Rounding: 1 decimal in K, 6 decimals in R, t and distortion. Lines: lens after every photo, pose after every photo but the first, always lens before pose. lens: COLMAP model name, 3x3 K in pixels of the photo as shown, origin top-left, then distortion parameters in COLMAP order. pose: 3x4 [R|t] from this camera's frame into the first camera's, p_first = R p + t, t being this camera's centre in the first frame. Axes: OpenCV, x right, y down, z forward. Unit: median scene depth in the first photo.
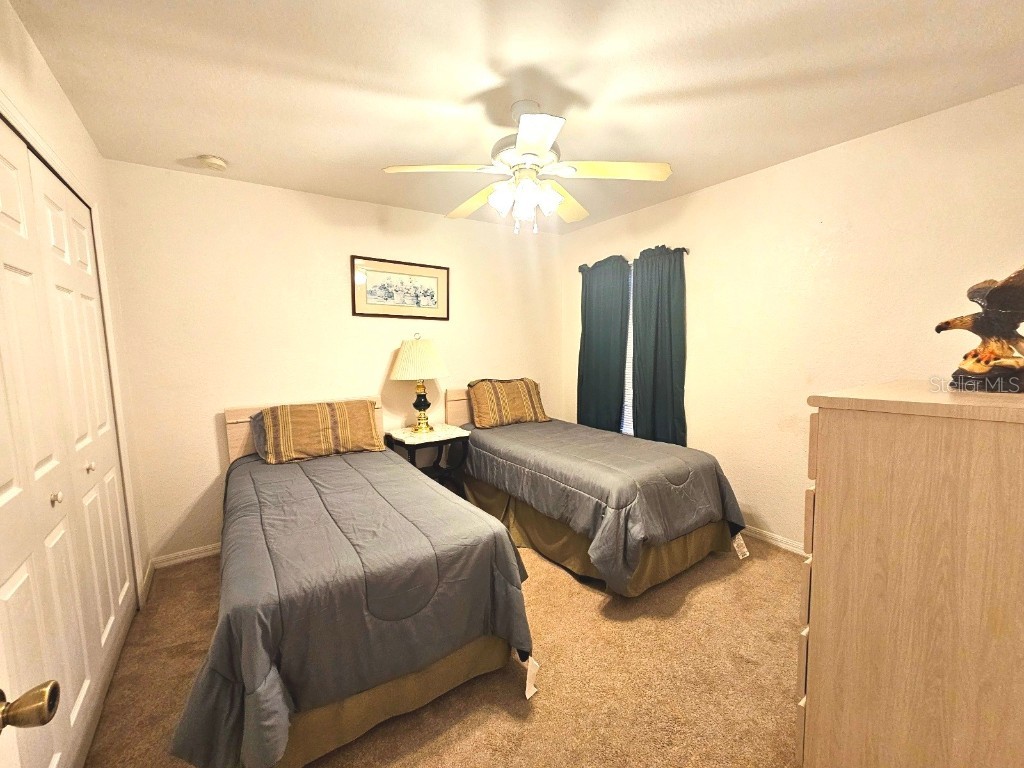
lens RADIAL K [[418.7, 0, 515.6], [0, 418.7, 388.3], [0, 0, 1]] dist [0.000043, 0.000166]
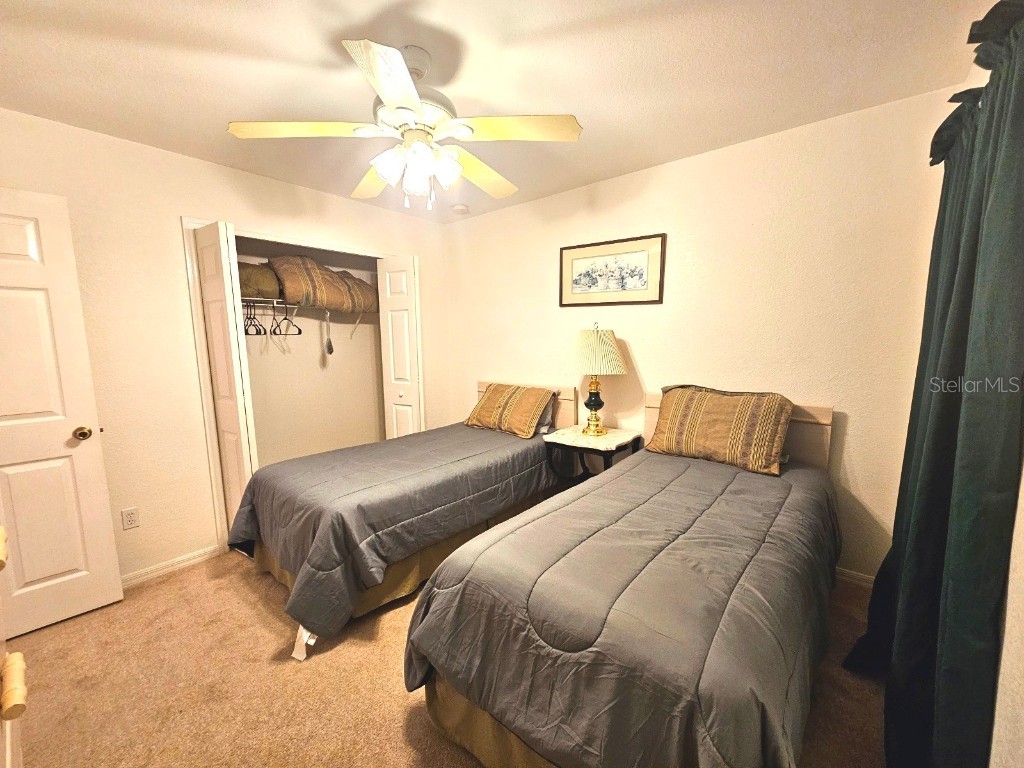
lens RADIAL K [[418.7, 0, 516.1], [0, 418.7, 392.6], [0, 0, 1]] dist [0.000043, 0.000166]
pose [[0.280674, 0.137109, -0.949959, 1.073936], [-0.091715, 0.989046, 0.115652, -0.134979], [0.955411, 0.054665, 0.290175, 1.106574]]
